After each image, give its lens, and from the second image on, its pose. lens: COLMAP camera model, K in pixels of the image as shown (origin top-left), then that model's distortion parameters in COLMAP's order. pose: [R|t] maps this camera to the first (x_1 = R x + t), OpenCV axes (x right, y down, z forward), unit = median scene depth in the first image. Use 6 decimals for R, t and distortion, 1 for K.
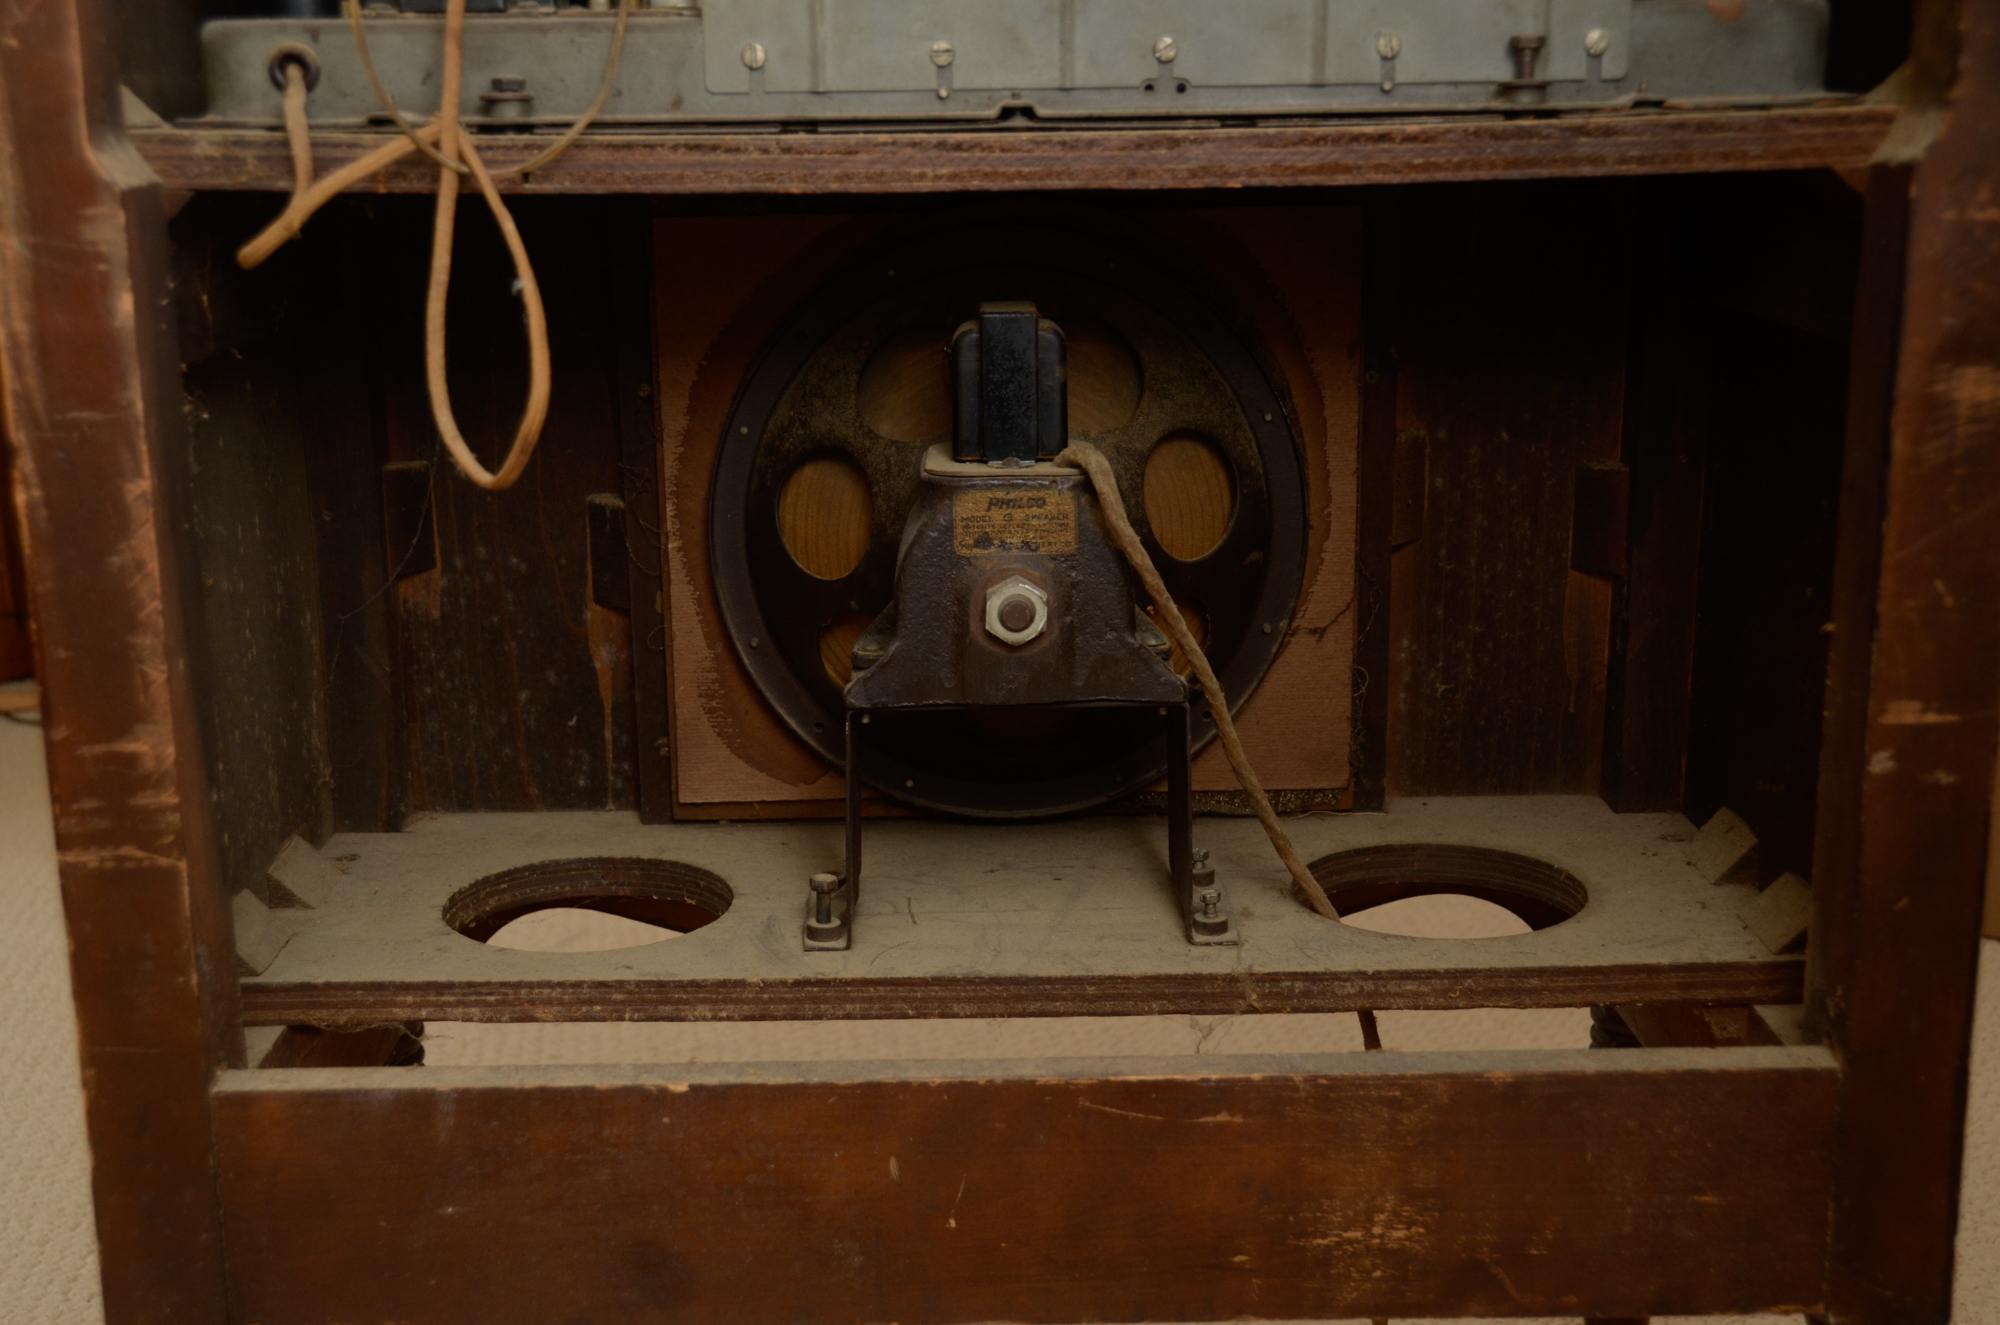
lens RADIAL K [[2408.1, 0, 994.6], [0, 2408.1, 702.9], [0, 0, 1]] dist [0.071125, 0.000000]
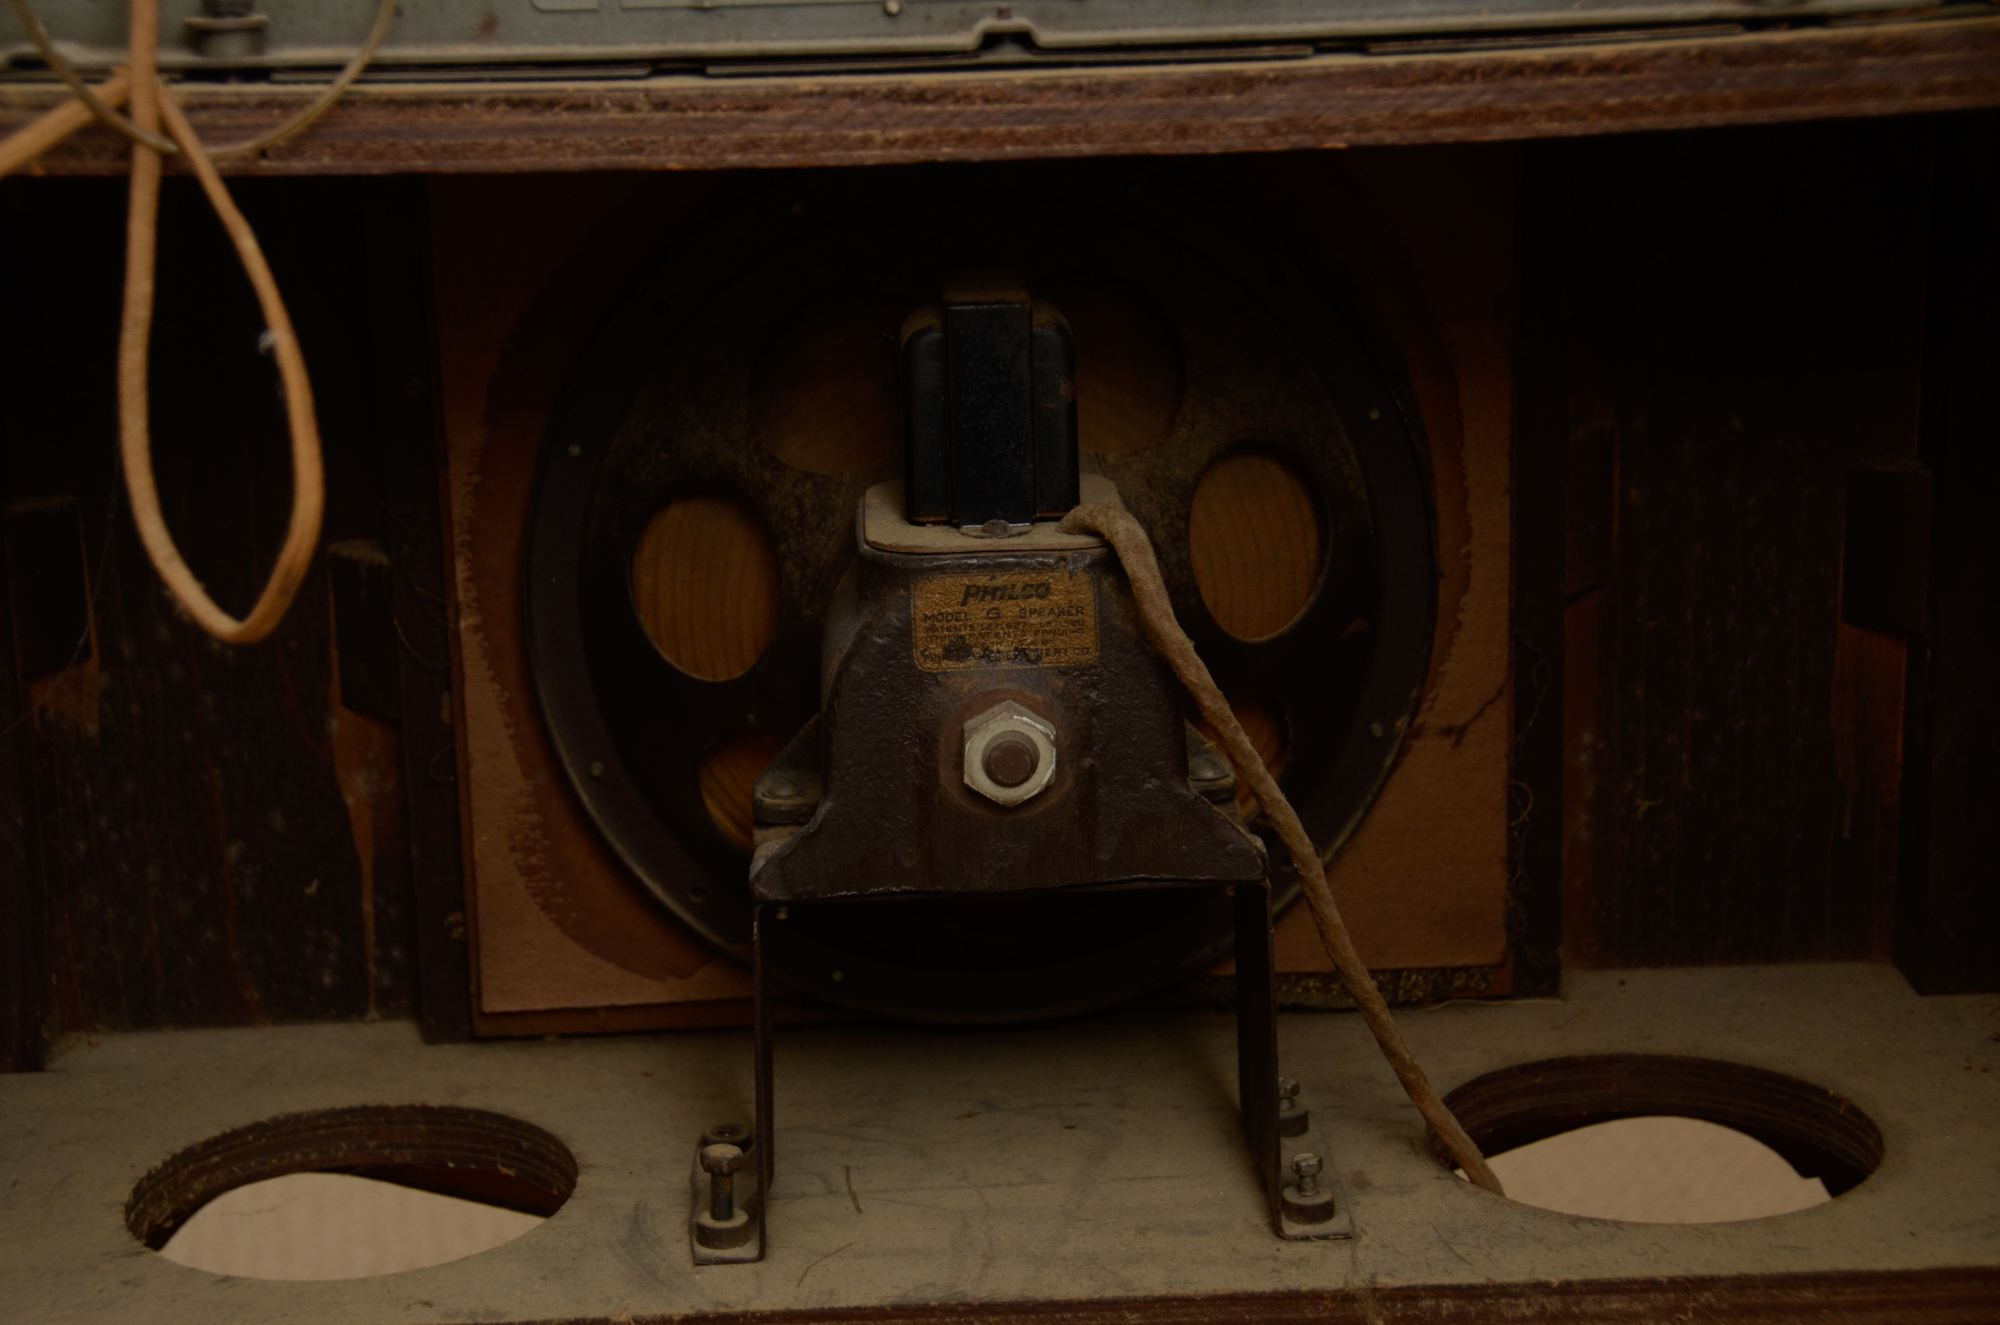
lens RADIAL K [[3909.7, 0, 971.3], [0, 3909.7, 683.6], [0, 0, 1]] dist [0.348958, 0.000000]
pose [[0.999421, -0.022379, 0.025617, -0.030316], [0.021695, 0.999409, 0.026665, -0.091468], [-0.026199, -0.026094, 0.999316, -0.082030]]
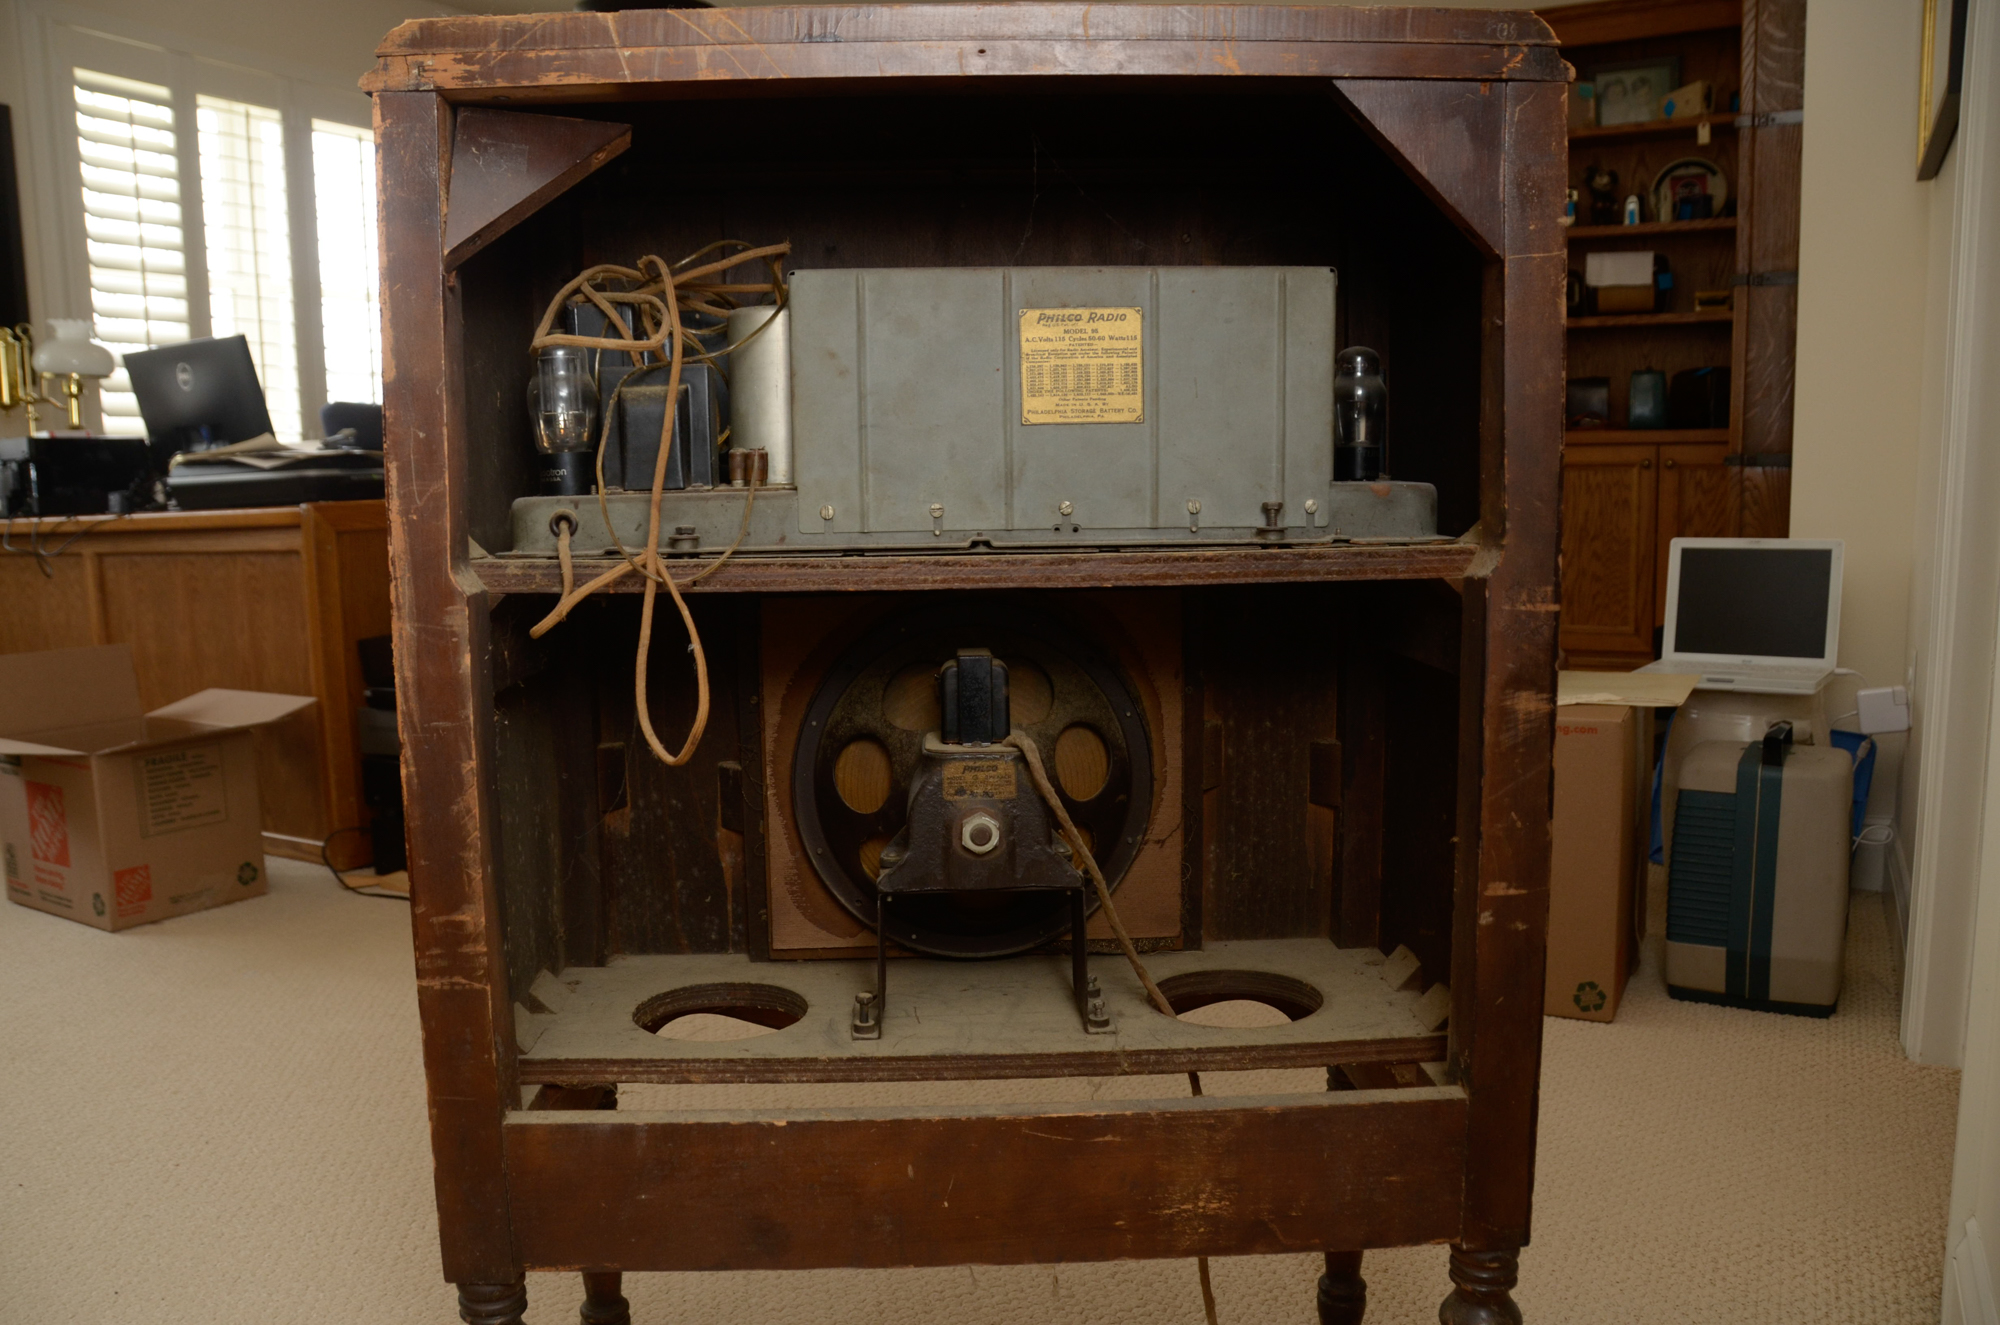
lens RADIAL K [[1544.8, 0, 988.9], [0, 1544.8, 711.0], [0, 0, 1]] dist [-0.125504, 0.027554]
pose [[0.999655, -0.005413, 0.025719, -0.012894], [0.008117, 0.994310, -0.106220, -0.009200], [-0.024998, 0.106392, 0.994010, -0.072997]]
